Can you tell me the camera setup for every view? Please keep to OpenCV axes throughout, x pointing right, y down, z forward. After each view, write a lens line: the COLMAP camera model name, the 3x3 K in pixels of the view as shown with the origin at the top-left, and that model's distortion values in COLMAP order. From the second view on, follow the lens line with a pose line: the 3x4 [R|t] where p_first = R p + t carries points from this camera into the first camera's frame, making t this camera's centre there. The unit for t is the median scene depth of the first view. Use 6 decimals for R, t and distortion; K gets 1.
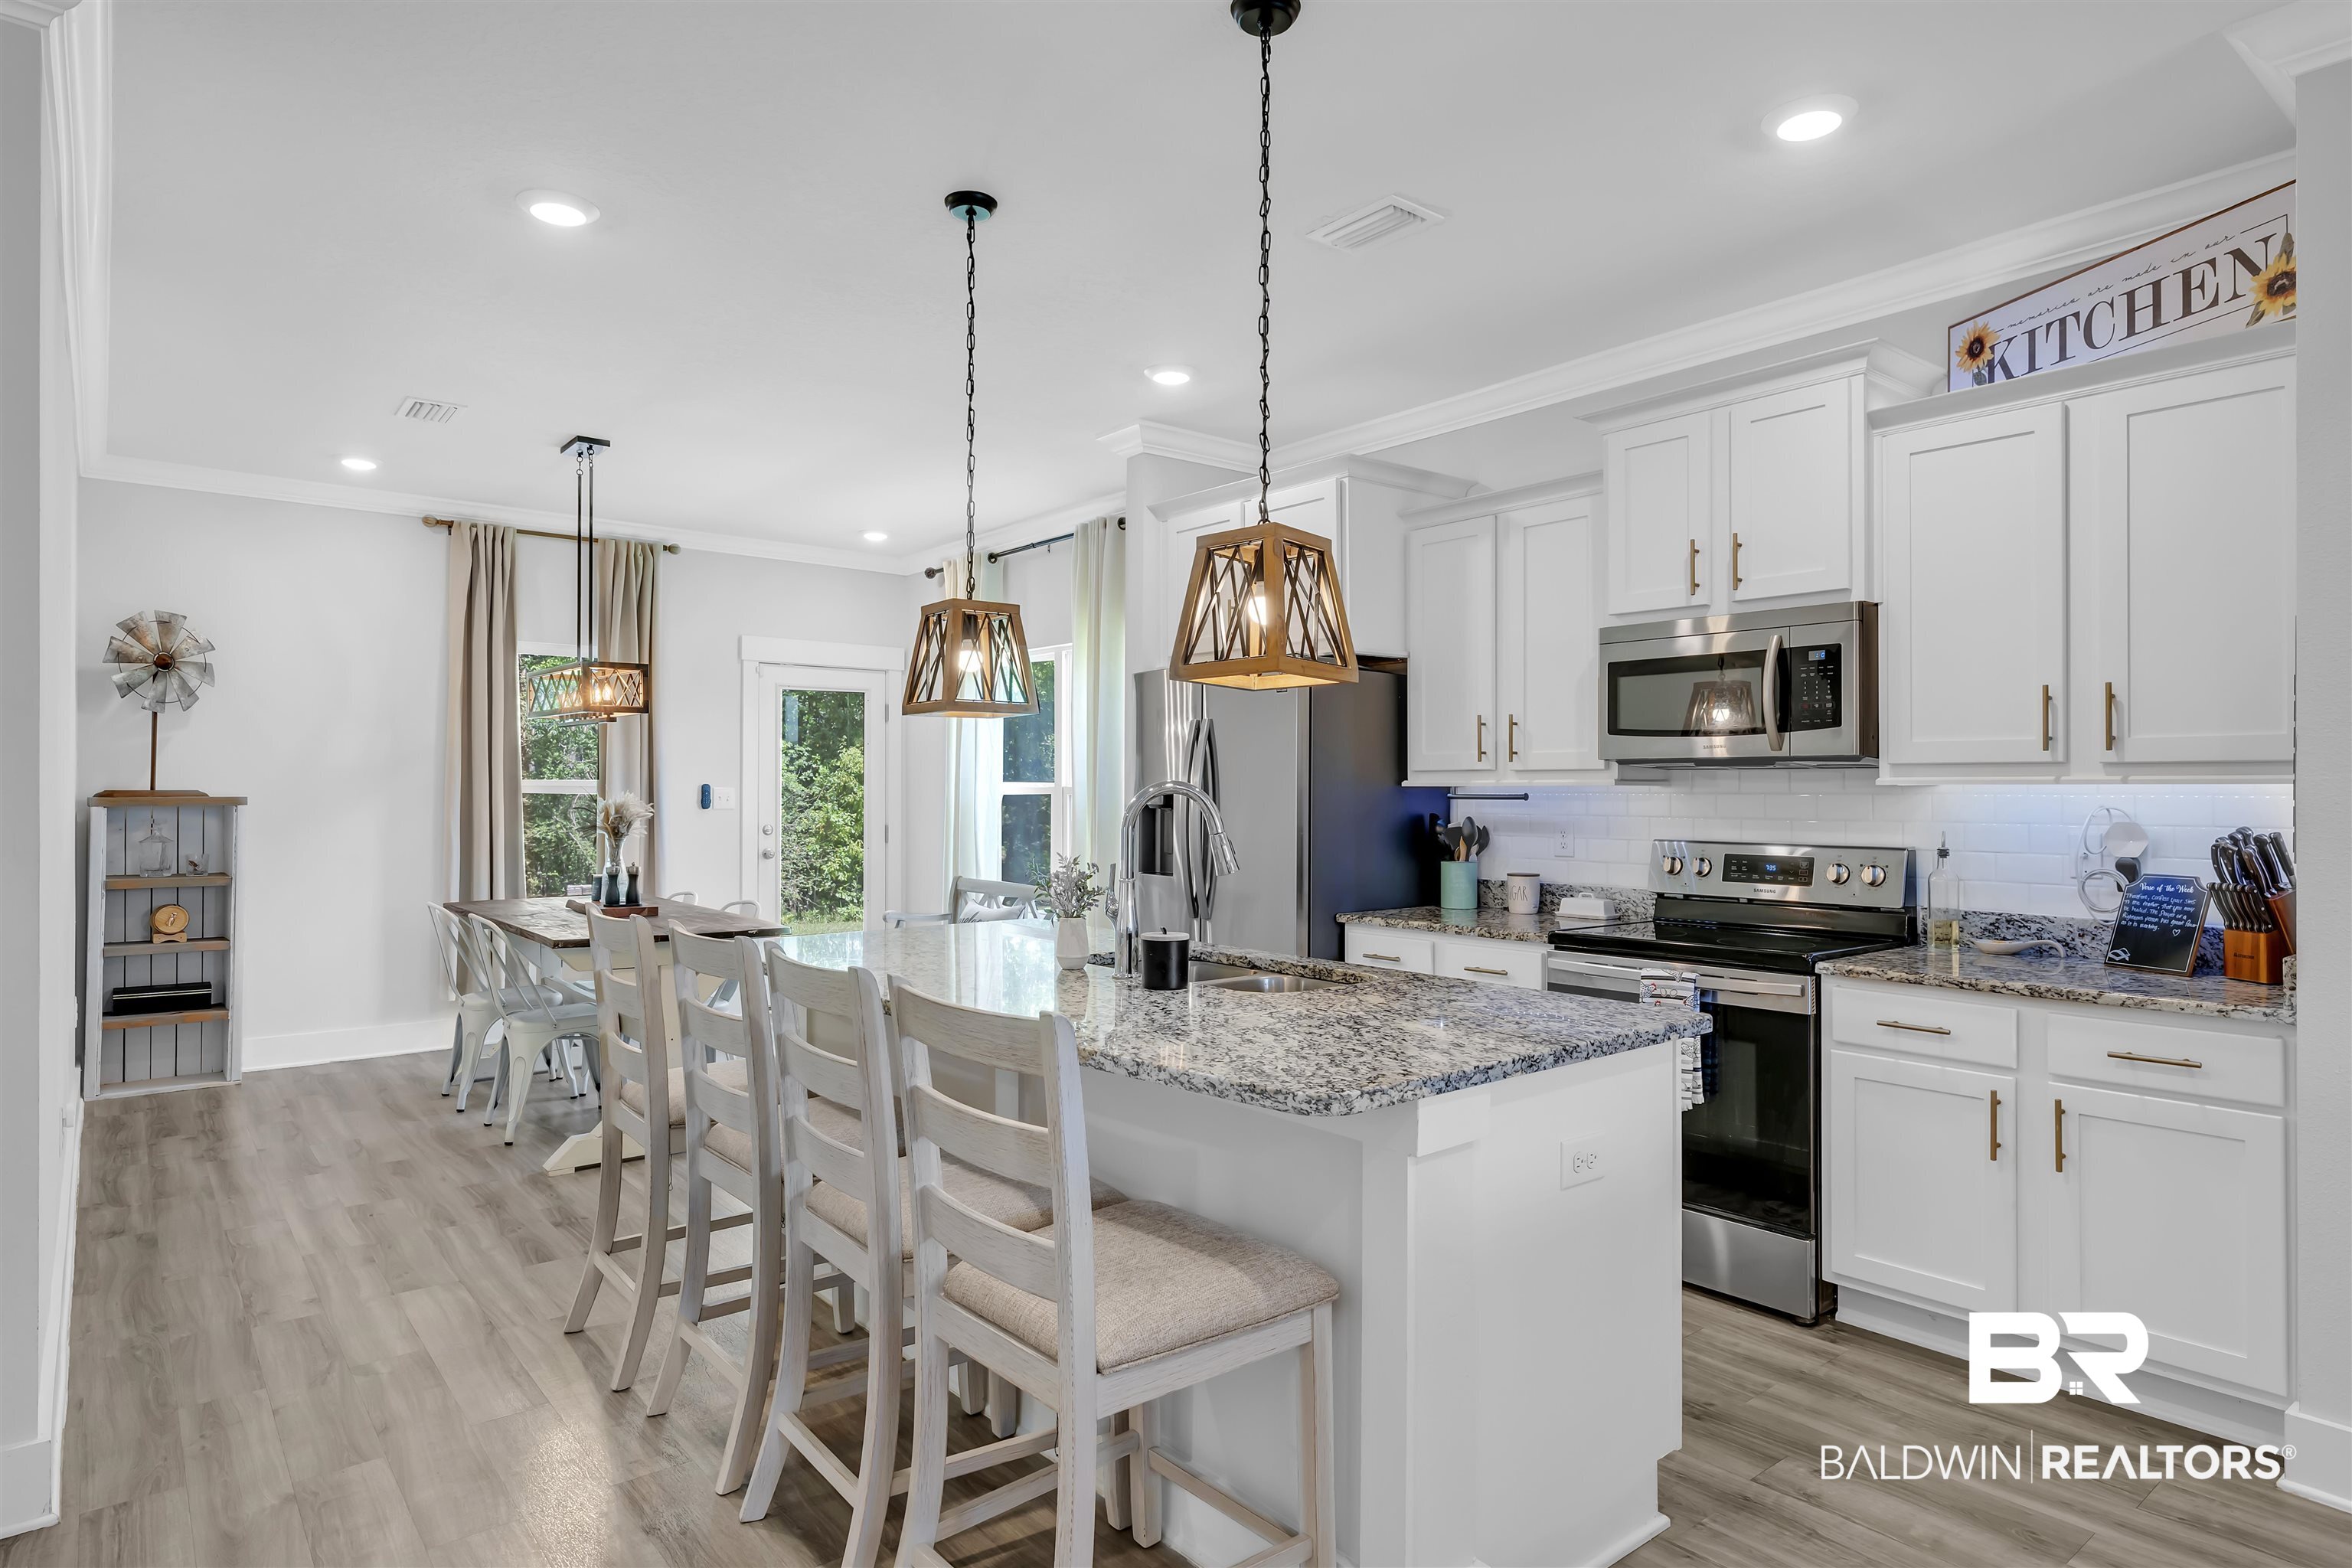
lens RADIAL K [[1302.1, 0, 1187.7], [0, 1302.1, 792.1], [0, 0, 1]] dist [-0.000913, -0.000564]
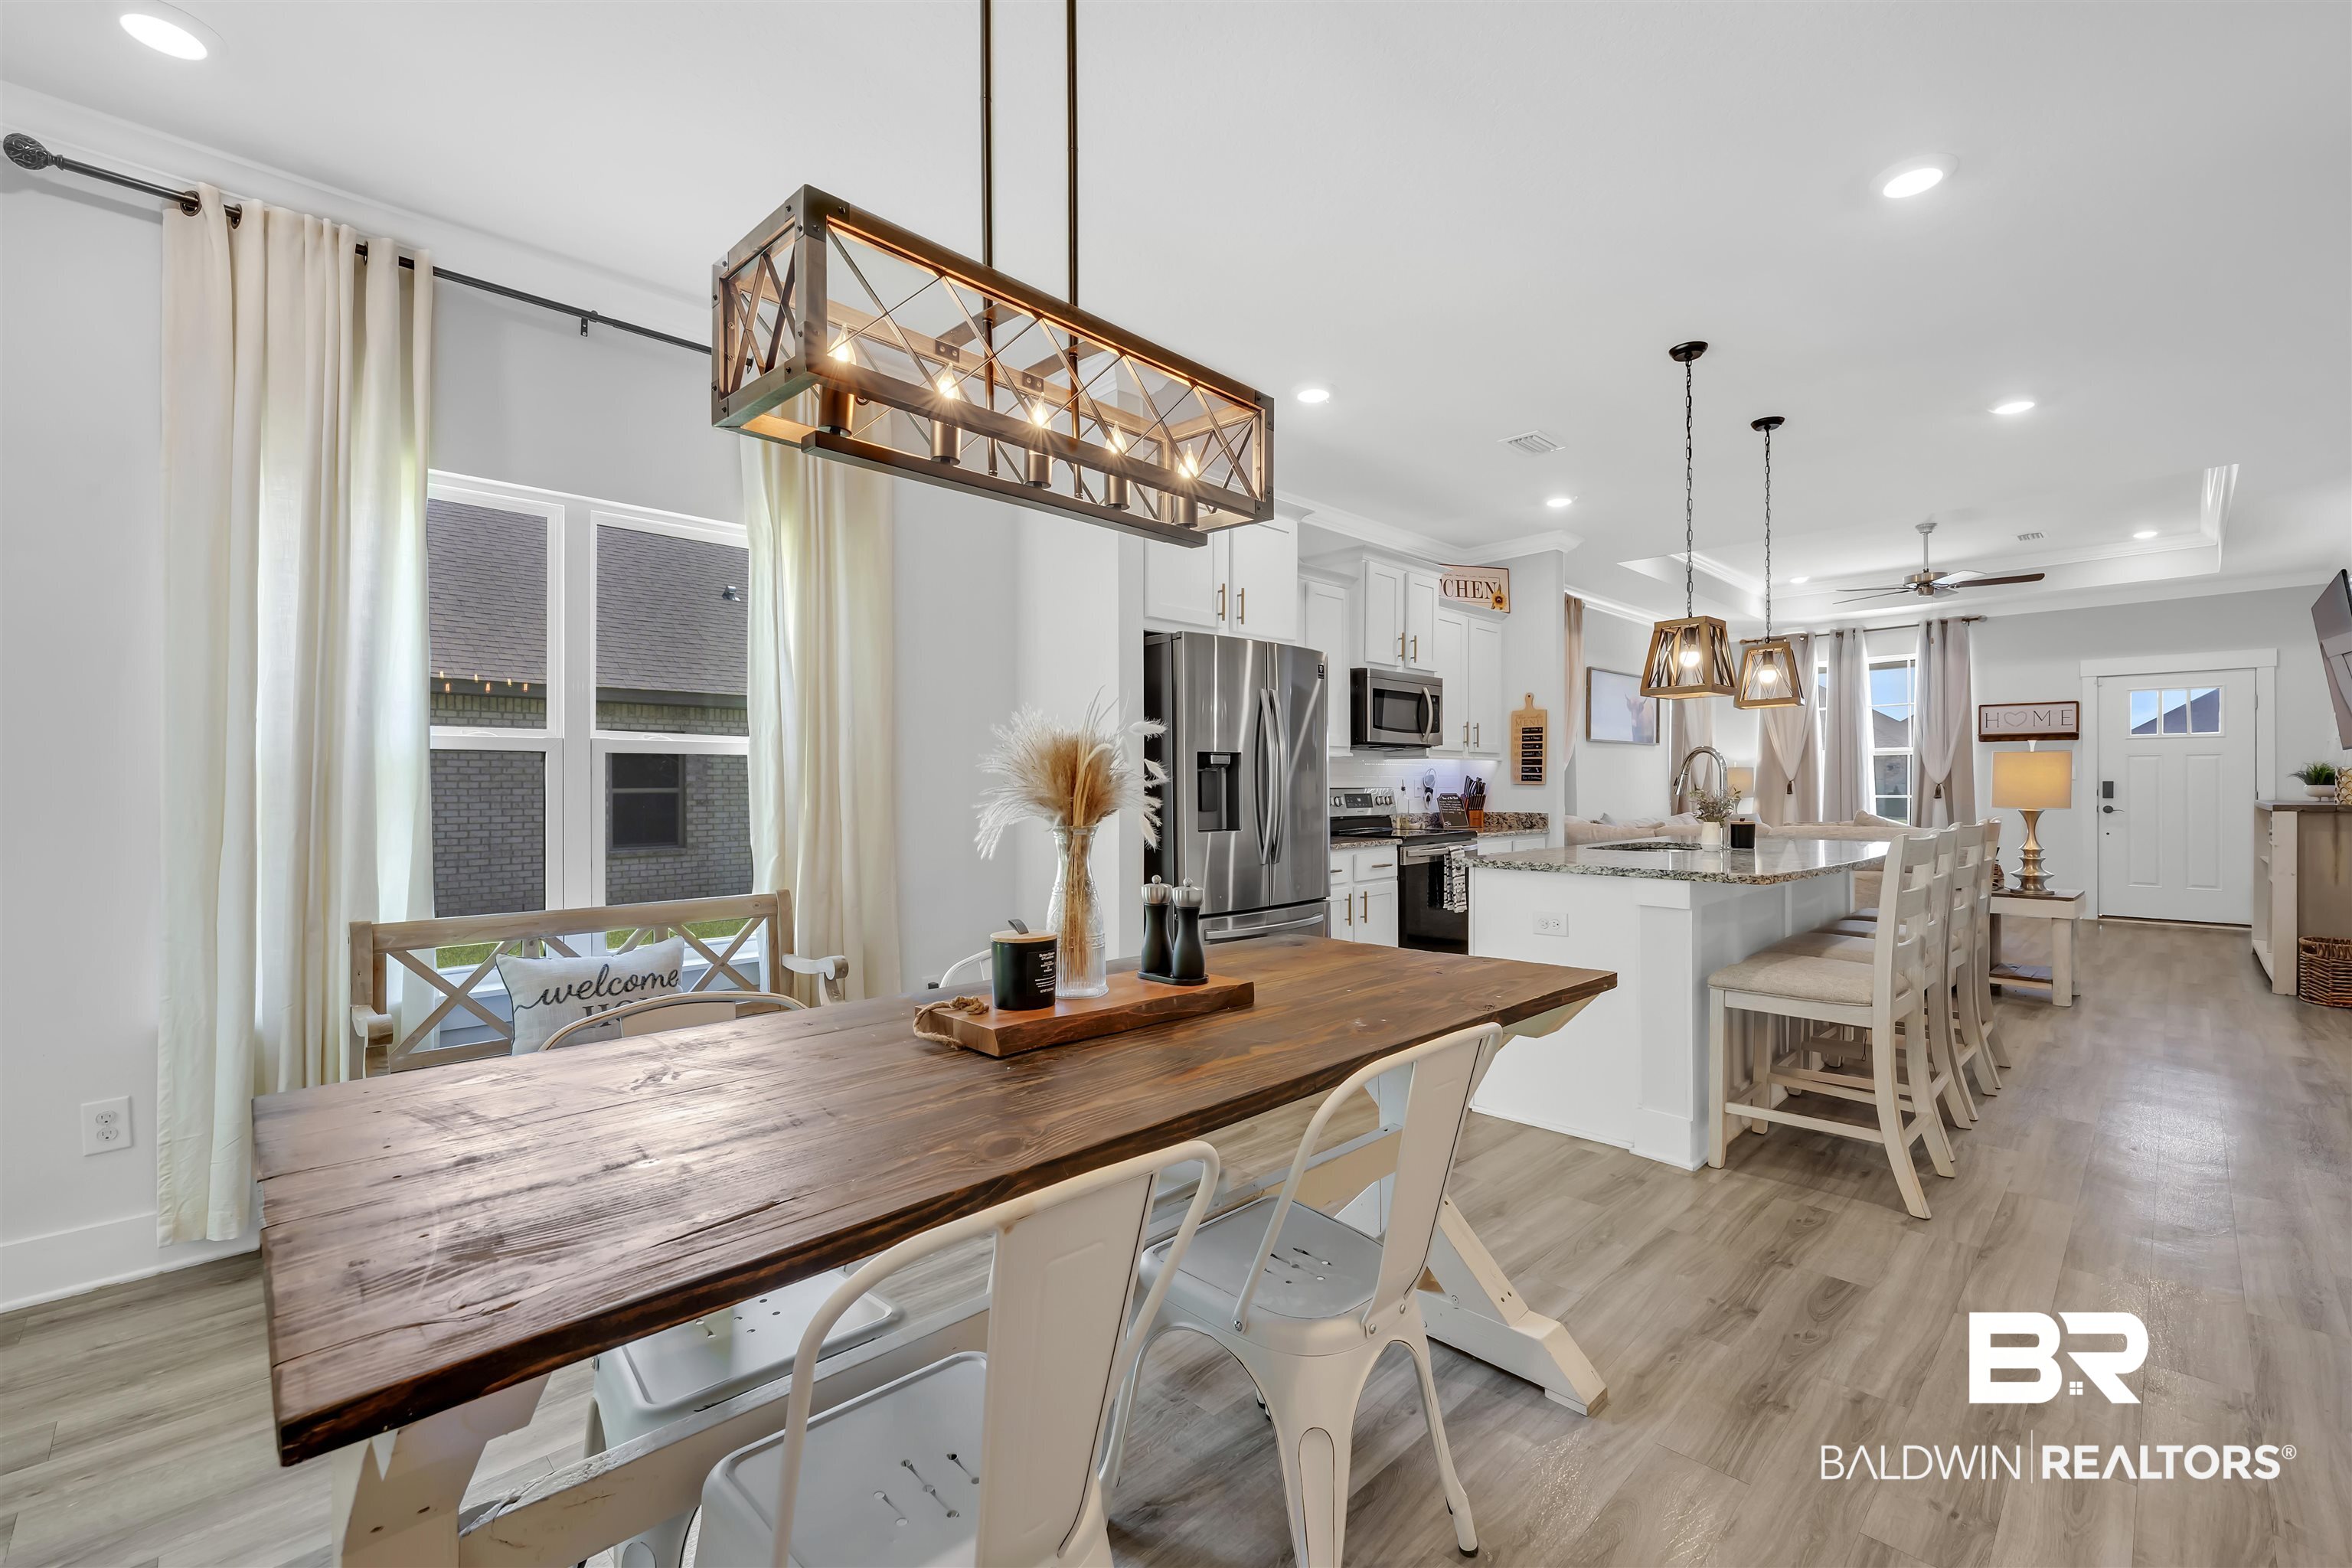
lens RADIAL K [[991.7, 0, 1184.0], [0, 991.7, 785.8], [0, 0, 1]] dist [-0.002517, -0.000656]
pose [[-0.088742, -0.003233, 0.996049, -0.752057], [0.003670, 0.999987, 0.003572, 0.022318], [-0.996048, 0.003972, -0.088729, 1.015713]]
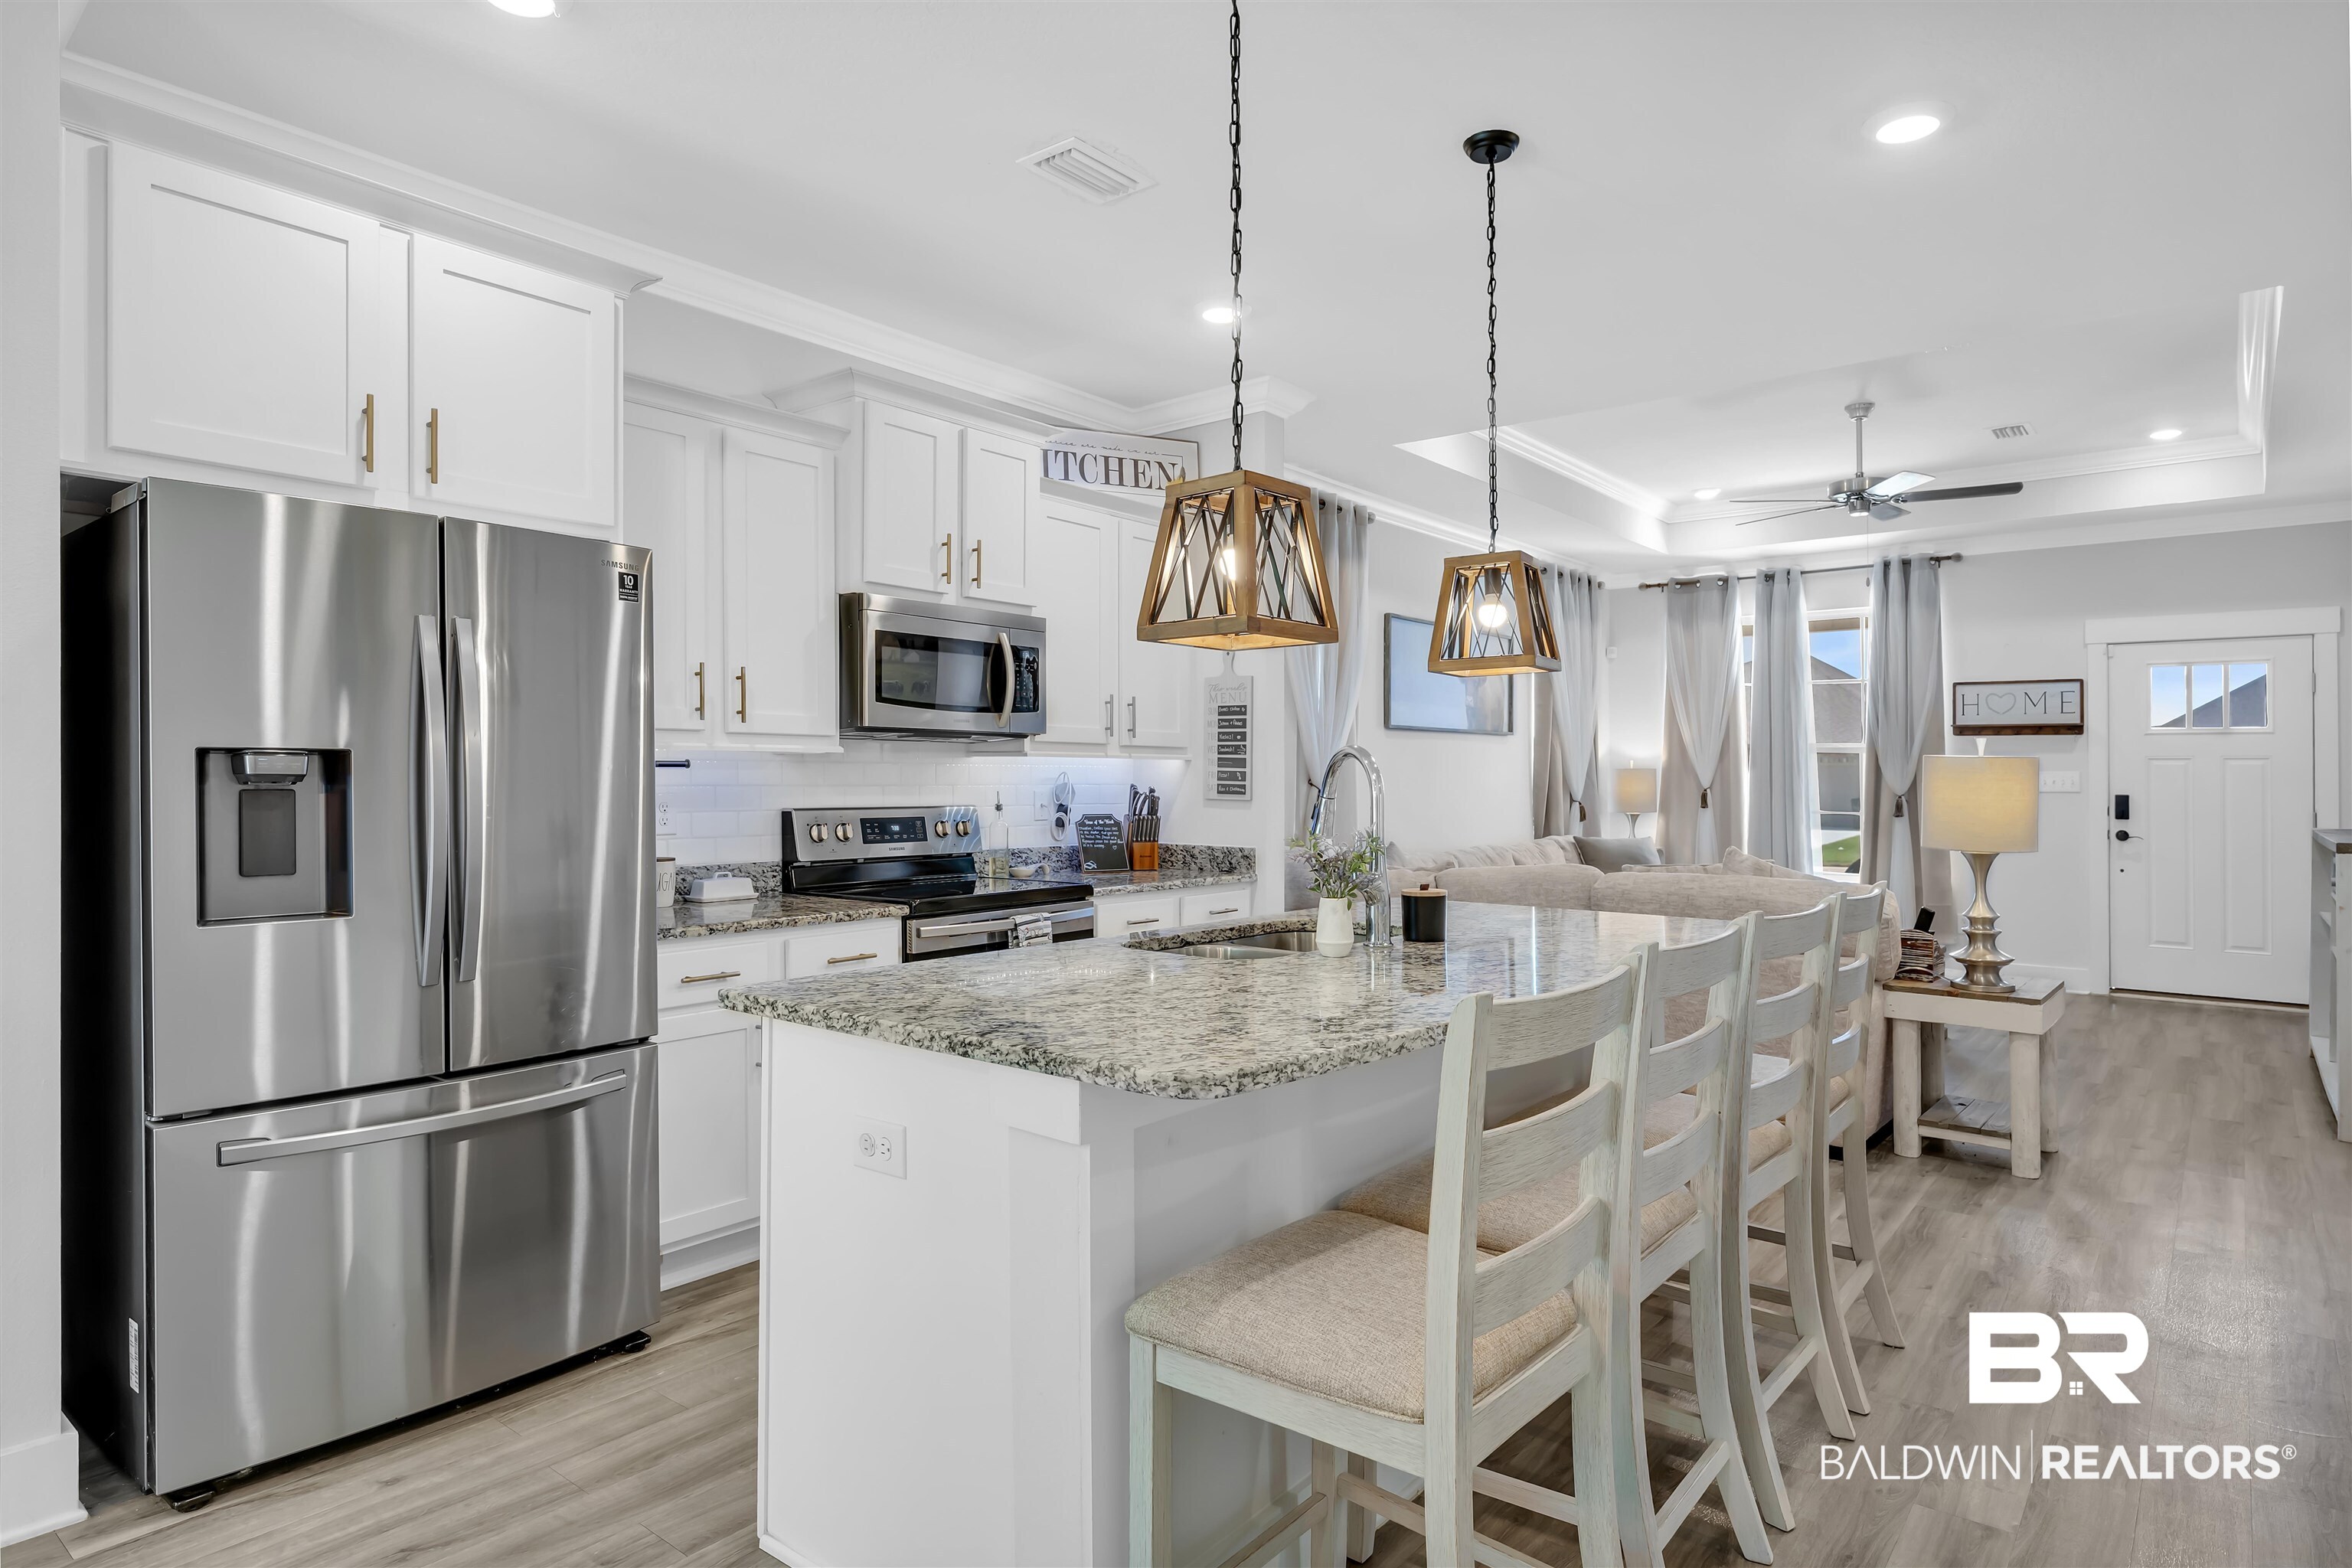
lens RADIAL K [[1302.1, 0, 1190.6], [0, 1302.1, 760.4], [0, 0, 1]] dist [-0.000913, -0.000564]
pose [[-0.200288, 0.009155, 0.979694, -0.514194], [-0.004330, 0.999938, -0.010230, 0.007220], [-0.979728, -0.006291, -0.200236, 0.703844]]
